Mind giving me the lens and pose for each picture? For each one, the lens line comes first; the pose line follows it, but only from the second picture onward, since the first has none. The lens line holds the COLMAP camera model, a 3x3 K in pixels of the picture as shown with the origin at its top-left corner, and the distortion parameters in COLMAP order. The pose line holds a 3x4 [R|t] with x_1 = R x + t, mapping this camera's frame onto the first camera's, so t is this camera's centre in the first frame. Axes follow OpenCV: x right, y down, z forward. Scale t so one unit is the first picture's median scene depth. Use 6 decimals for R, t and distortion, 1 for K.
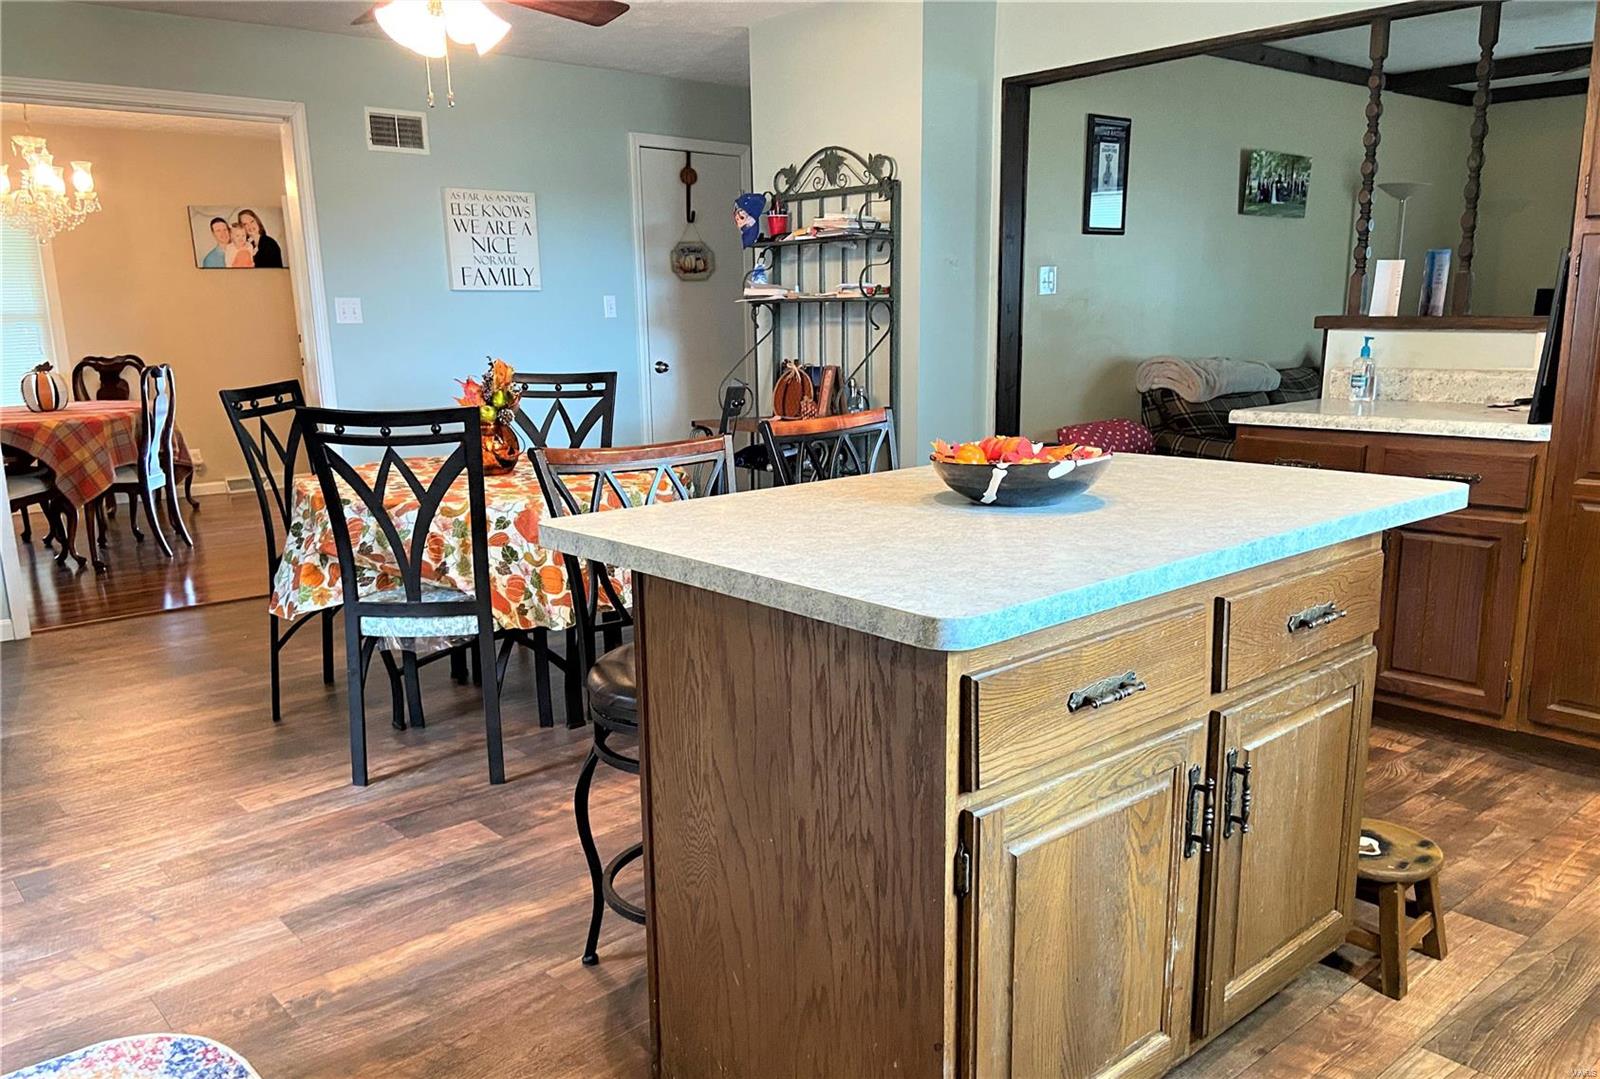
lens RADIAL K [[1215.3, 0, 835.4], [0, 1215.3, 574.0], [0, 0, 1]] dist [0.094583, 0.002891]
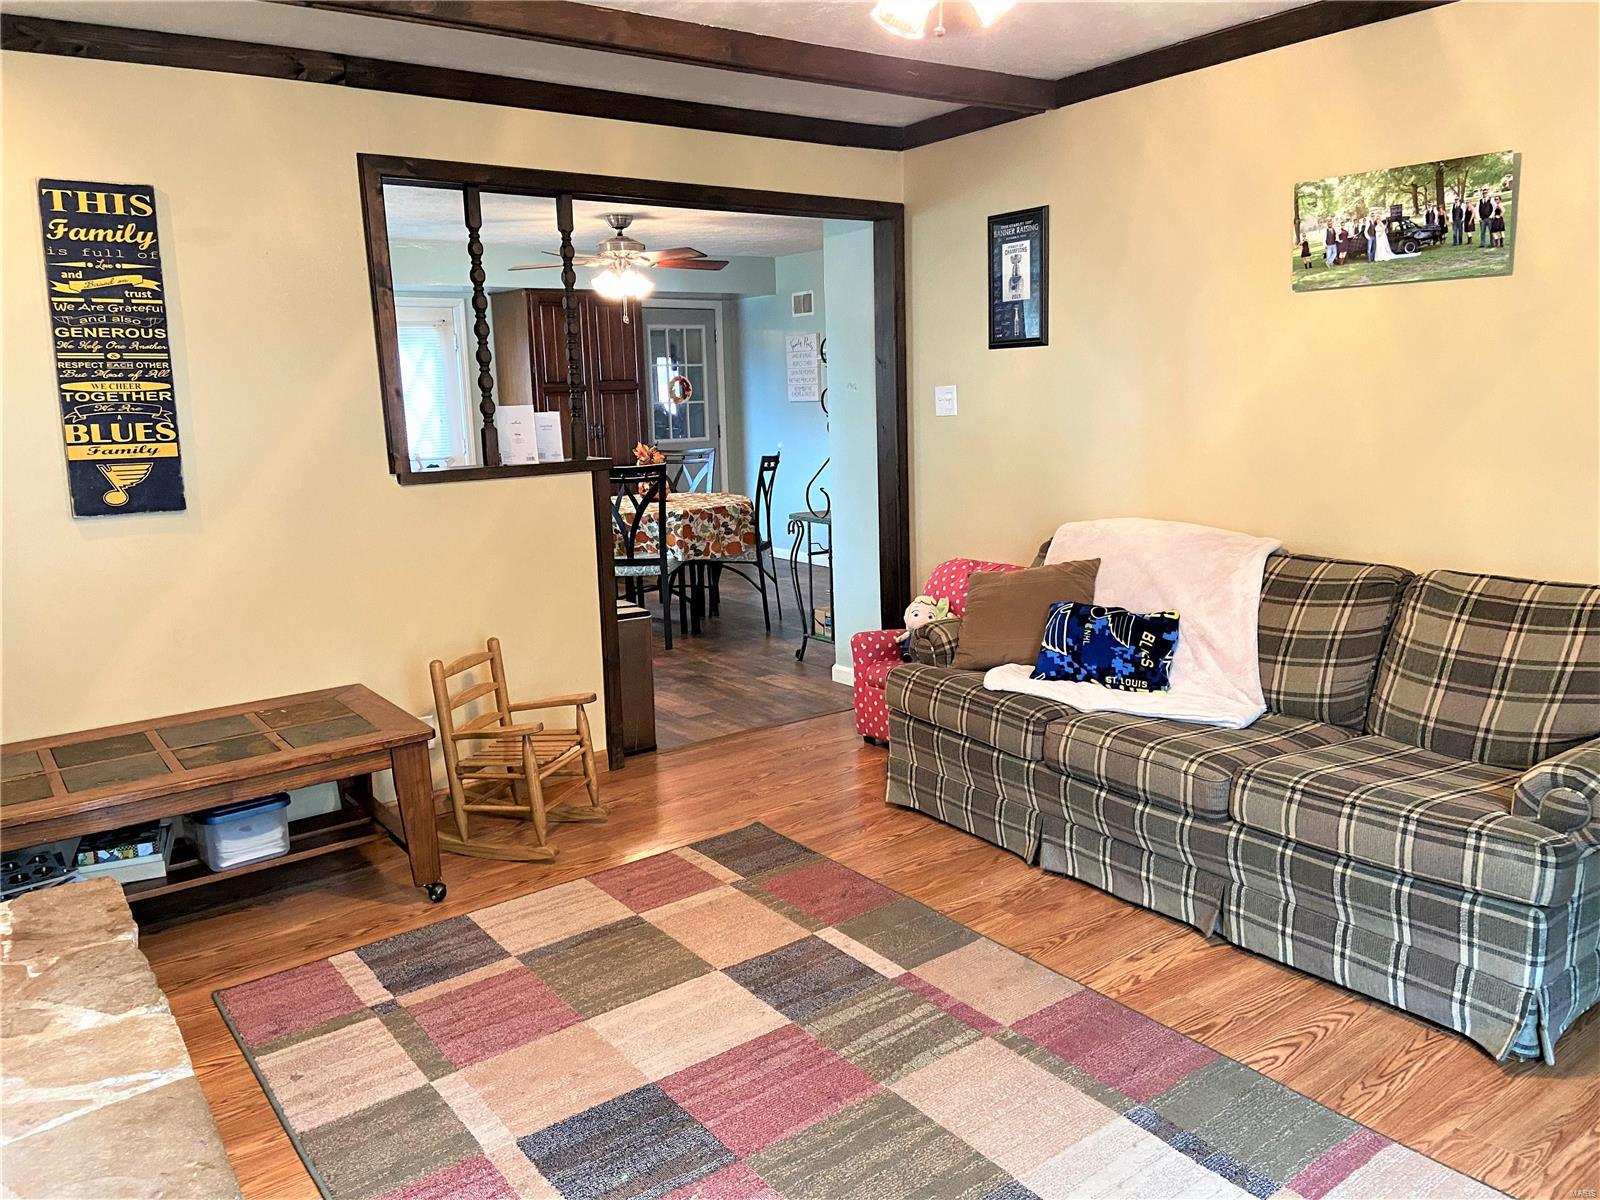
lens RADIAL K [[1205.6, 0, 808.2], [0, 1205.6, 575.8], [0, 0, 1]] dist [0.122826, -0.142217]
pose [[-0.111114, 0.169953, -0.979168, 1.540987], [-0.189883, 0.963487, 0.188779, -0.364834], [0.975499, 0.206904, -0.074785, 1.366360]]
